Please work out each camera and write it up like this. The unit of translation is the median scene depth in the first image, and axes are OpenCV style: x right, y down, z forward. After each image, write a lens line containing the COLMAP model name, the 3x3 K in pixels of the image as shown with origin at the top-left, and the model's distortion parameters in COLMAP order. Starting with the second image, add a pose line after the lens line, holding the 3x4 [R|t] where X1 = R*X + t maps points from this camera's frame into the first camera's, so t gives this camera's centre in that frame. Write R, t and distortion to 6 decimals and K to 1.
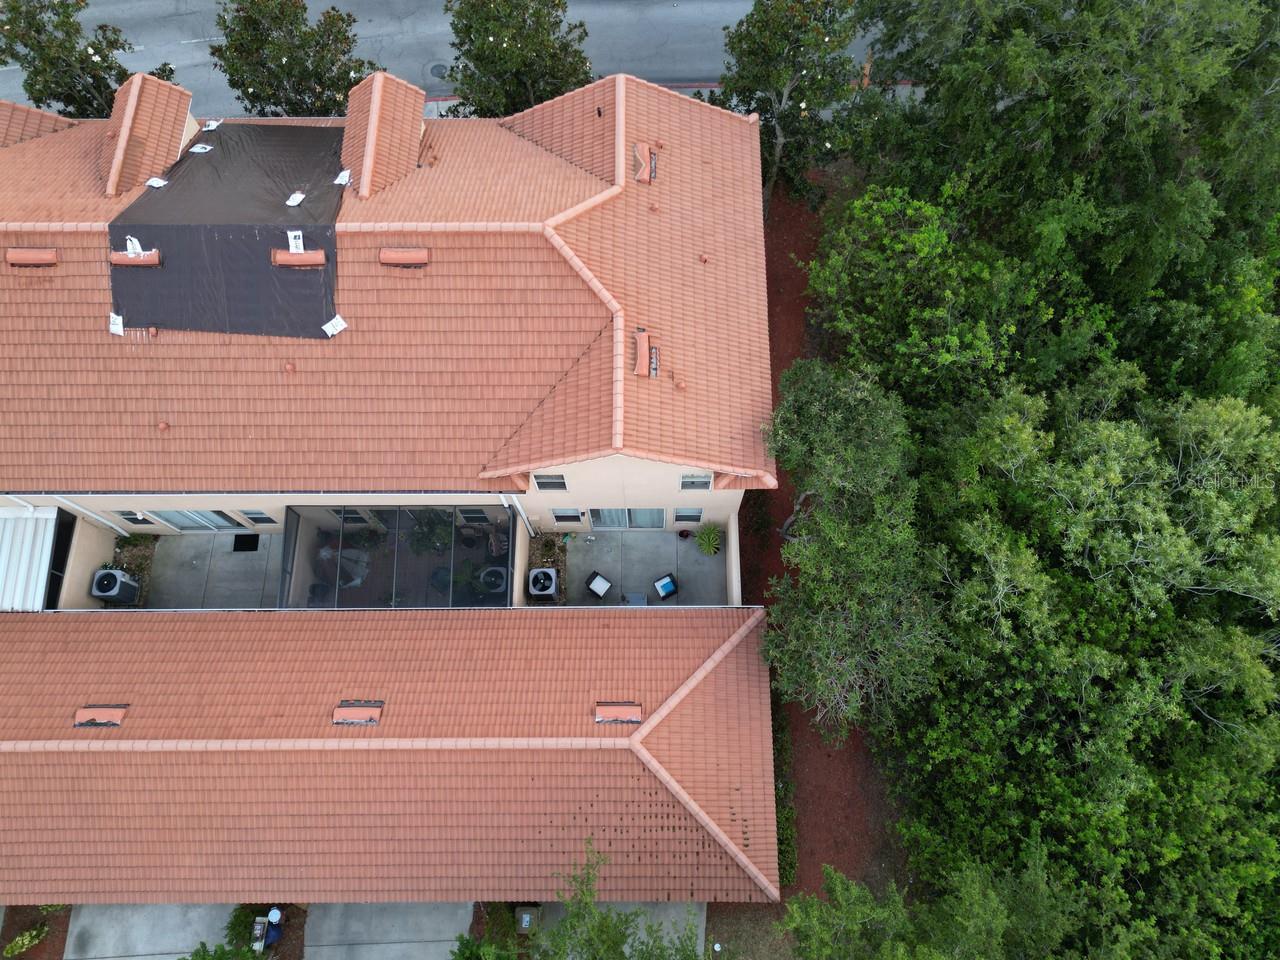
lens RADIAL K [[898.8, 0, 643.1], [0, 898.8, 476.2], [0, 0, 1]] dist [0.022415, -0.010274]
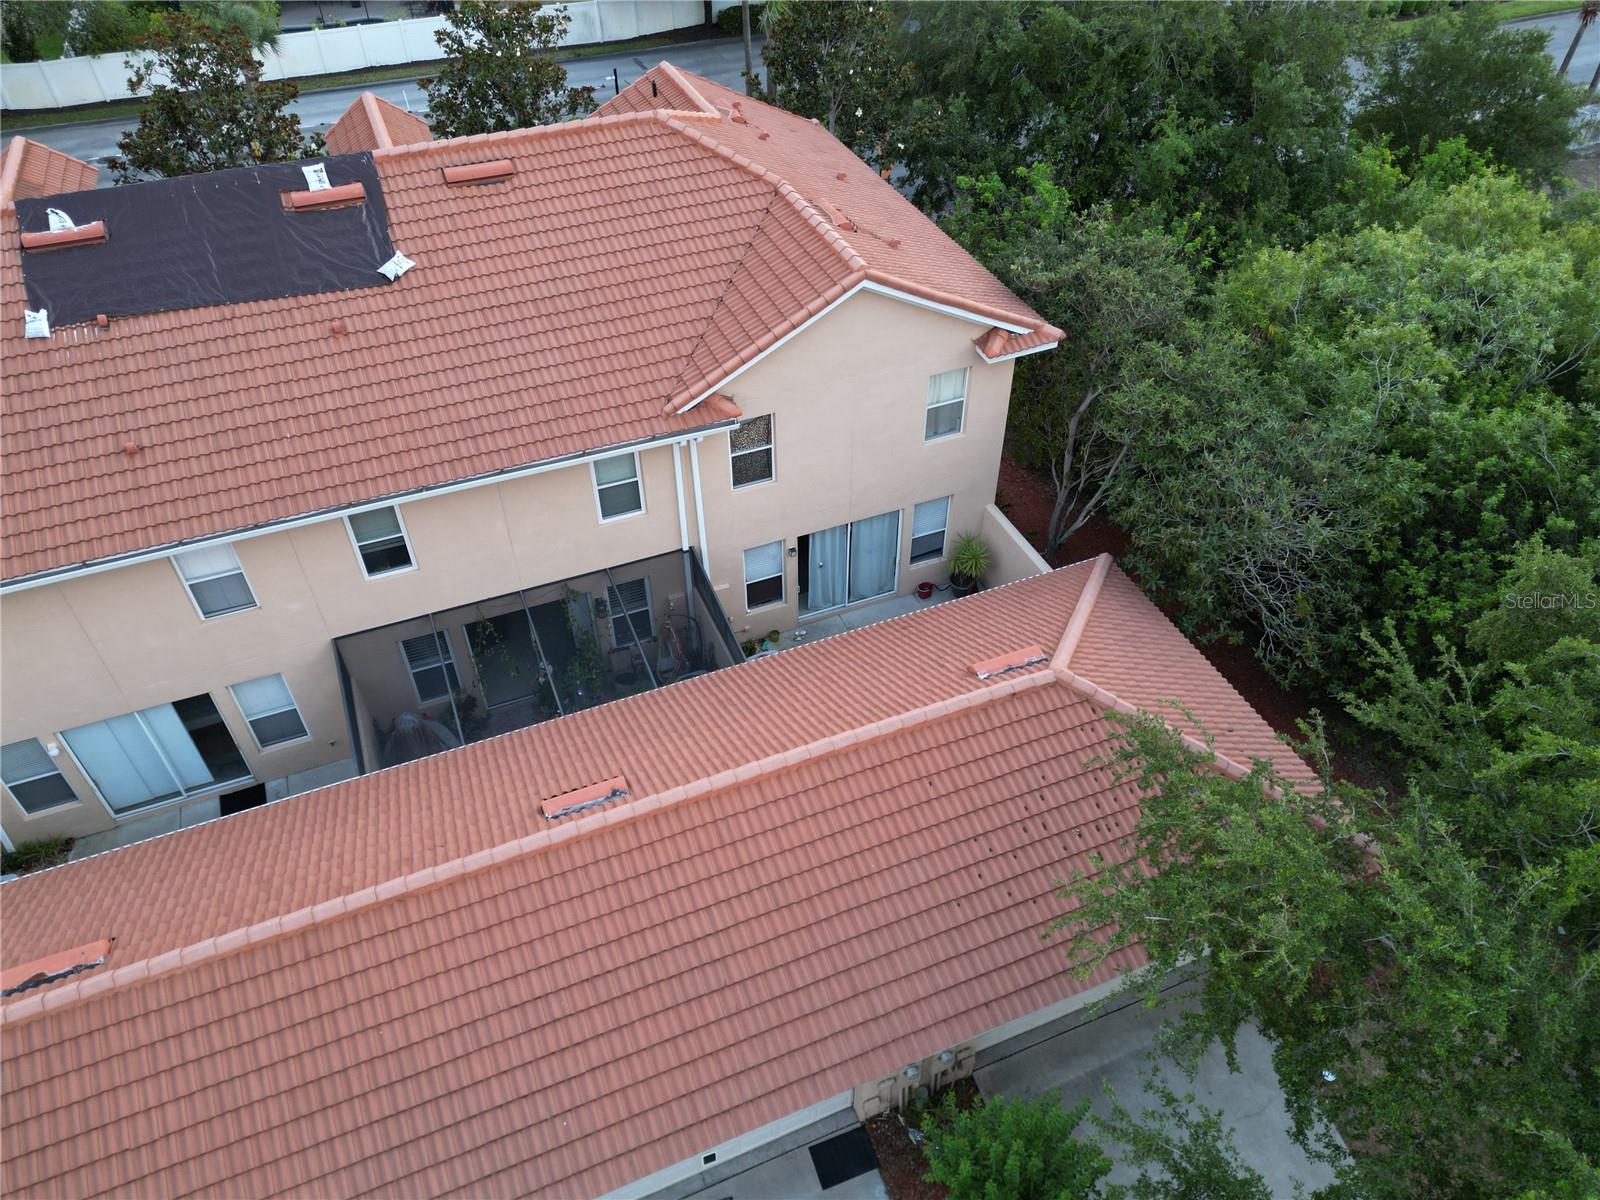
lens RADIAL K [[1123.5, 0, 800.1], [0, 1123.5, 597.2], [0, 0, 1]] dist [0.022415, -0.010274]
pose [[0.925181, -0.256695, 0.279550, -0.363153], [0.357263, 0.837612, -0.413243, 0.498847], [-0.128077, 0.482198, 0.866650, 0.349442]]
